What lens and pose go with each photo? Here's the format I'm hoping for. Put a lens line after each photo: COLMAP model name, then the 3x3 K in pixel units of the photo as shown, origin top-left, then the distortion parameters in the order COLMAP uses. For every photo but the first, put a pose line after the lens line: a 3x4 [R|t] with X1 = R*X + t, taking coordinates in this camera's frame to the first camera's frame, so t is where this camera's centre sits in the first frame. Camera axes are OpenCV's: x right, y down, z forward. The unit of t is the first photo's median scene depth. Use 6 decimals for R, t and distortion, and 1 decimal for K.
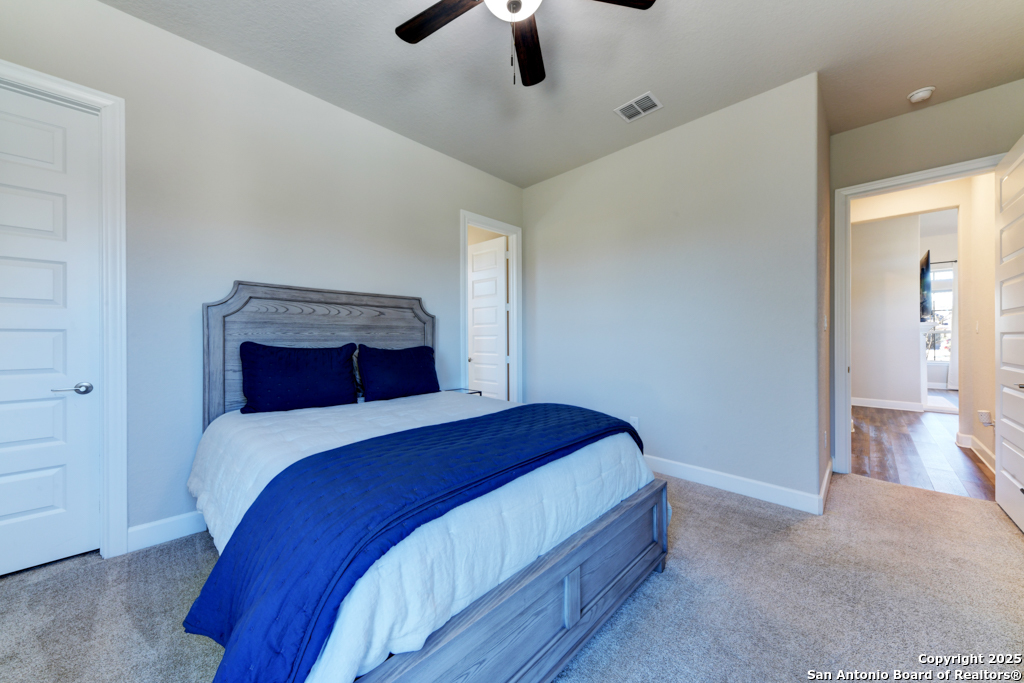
lens RADIAL K [[352.0, 0, 510.5], [0, 352.0, 336.4], [0, 0, 1]] dist [-0.000797, -0.001007]
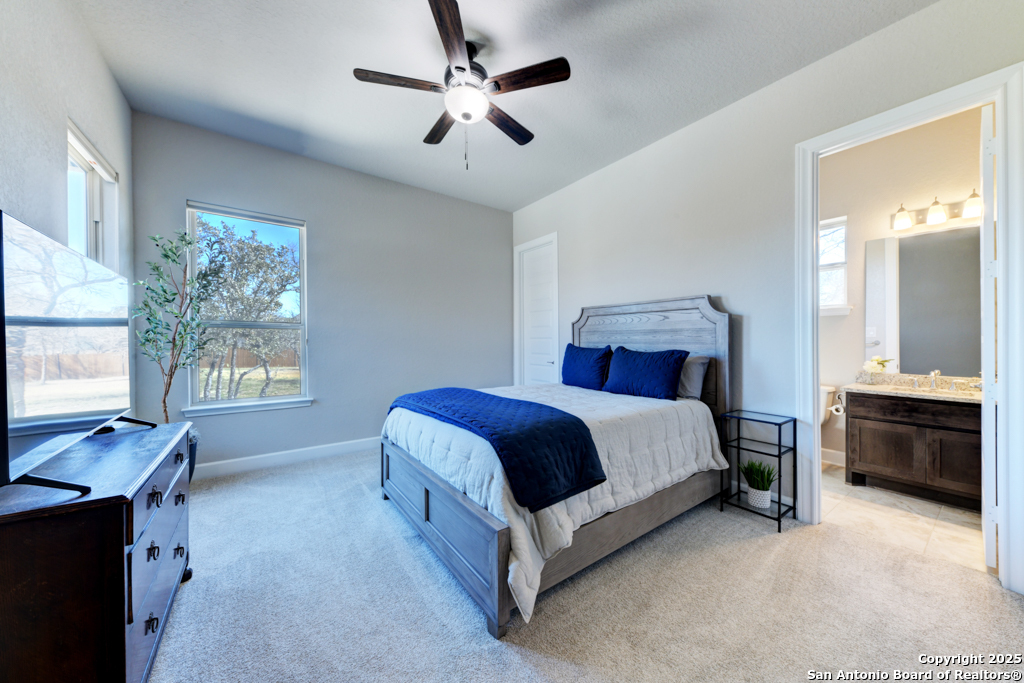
lens RADIAL K [[352.0, 0, 512.9], [0, 352.0, 343.6], [0, 0, 1]] dist [-0.000797, -0.001007]
pose [[-0.165086, 0.005836, -0.986262, 0.819453], [0.002884, 0.999981, 0.005435, 0.005794], [0.986275, -0.001947, -0.165099, 0.810860]]
